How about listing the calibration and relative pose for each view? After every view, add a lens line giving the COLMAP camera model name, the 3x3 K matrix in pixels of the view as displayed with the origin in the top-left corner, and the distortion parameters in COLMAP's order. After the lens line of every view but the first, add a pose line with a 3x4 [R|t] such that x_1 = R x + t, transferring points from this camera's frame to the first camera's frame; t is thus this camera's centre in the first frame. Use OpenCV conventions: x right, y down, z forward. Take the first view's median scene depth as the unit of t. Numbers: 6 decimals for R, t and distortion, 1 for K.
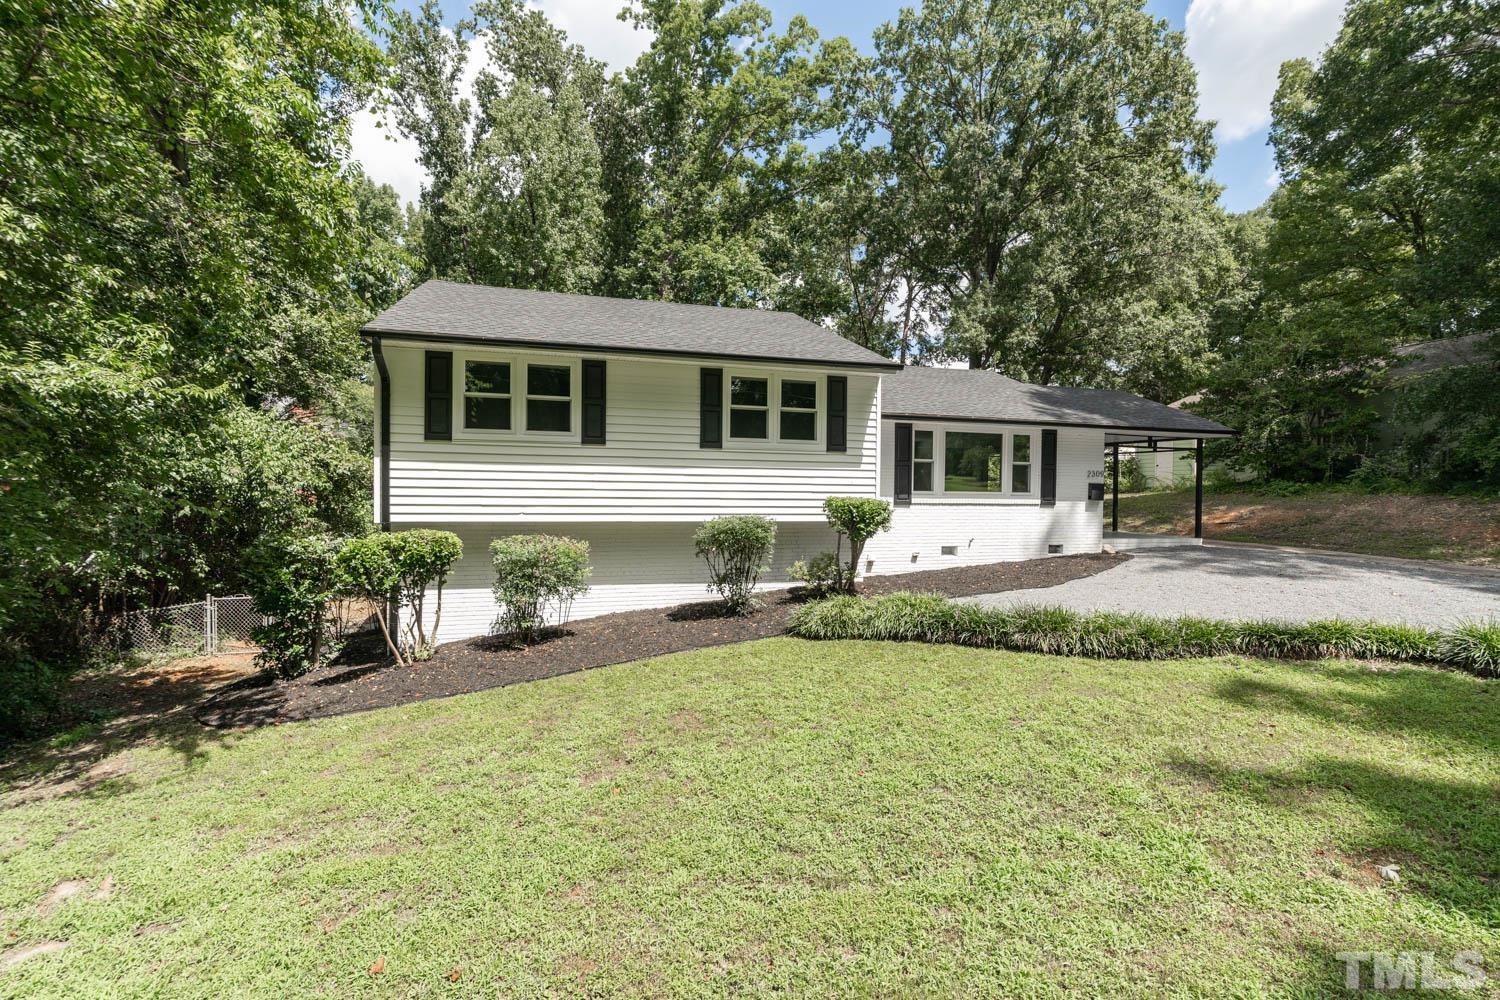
lens RADIAL K [[667.7, 0, 752.0], [0, 667.7, 502.2], [0, 0, 1]] dist [-0.010455, 0.002015]
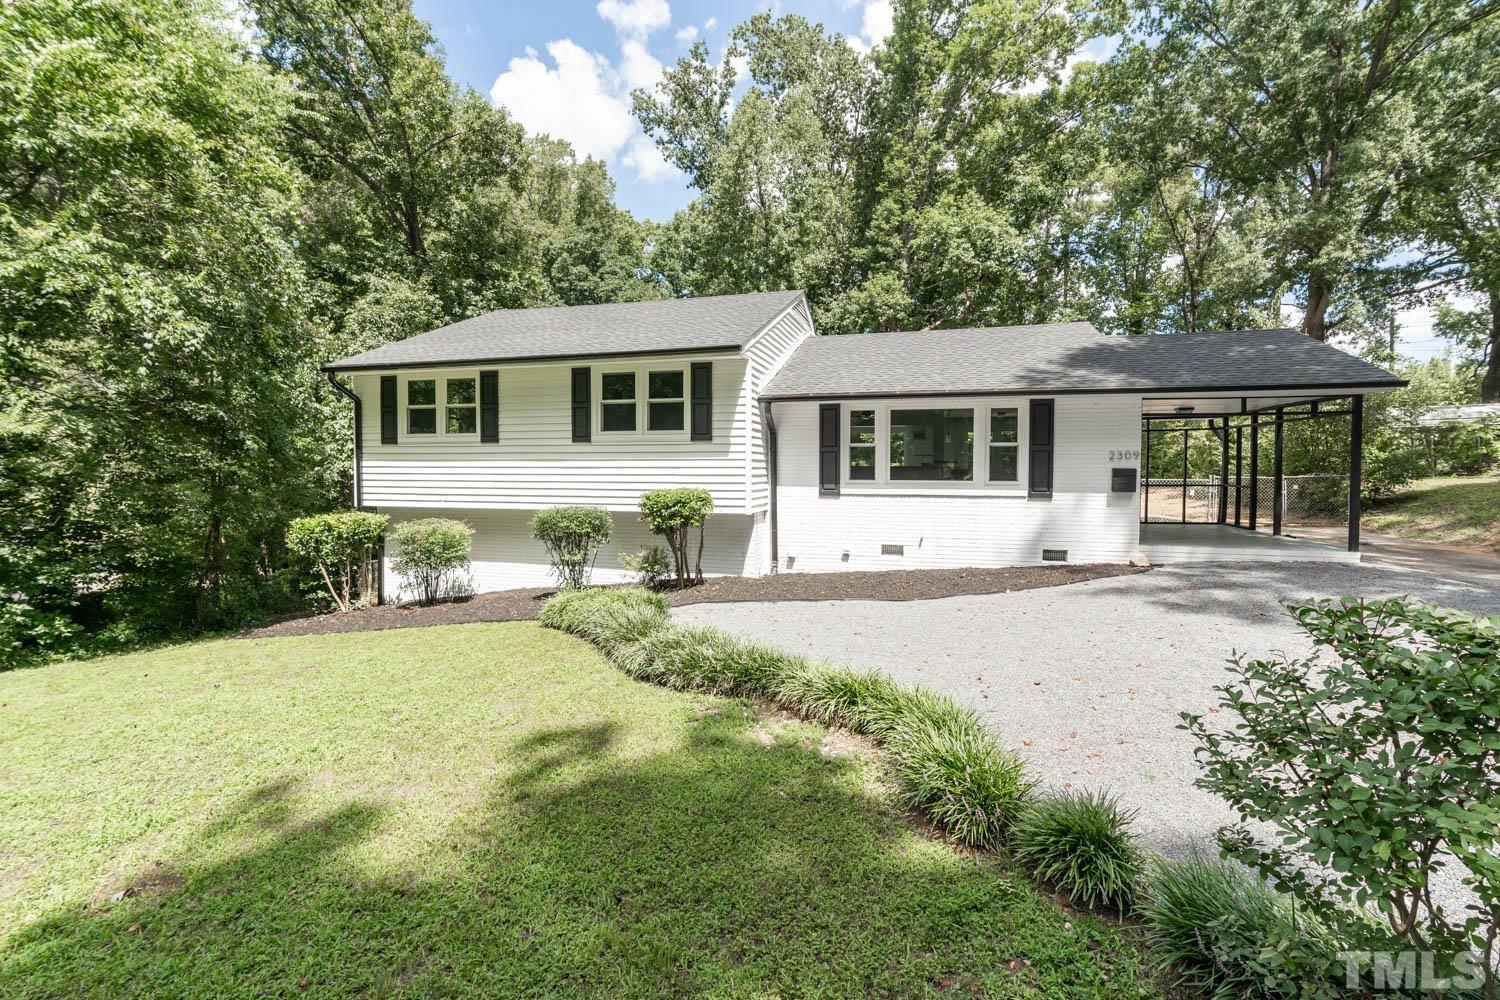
lens RADIAL K [[667.7, 0, 752.2], [0, 667.7, 496.2], [0, 0, 1]] dist [-0.010455, 0.002015]
pose [[0.852549, 0.013578, -0.522472, 0.697948], [-0.001580, 0.999725, 0.023403, -0.018769], [0.522646, -0.019127, 0.852335, 0.215140]]
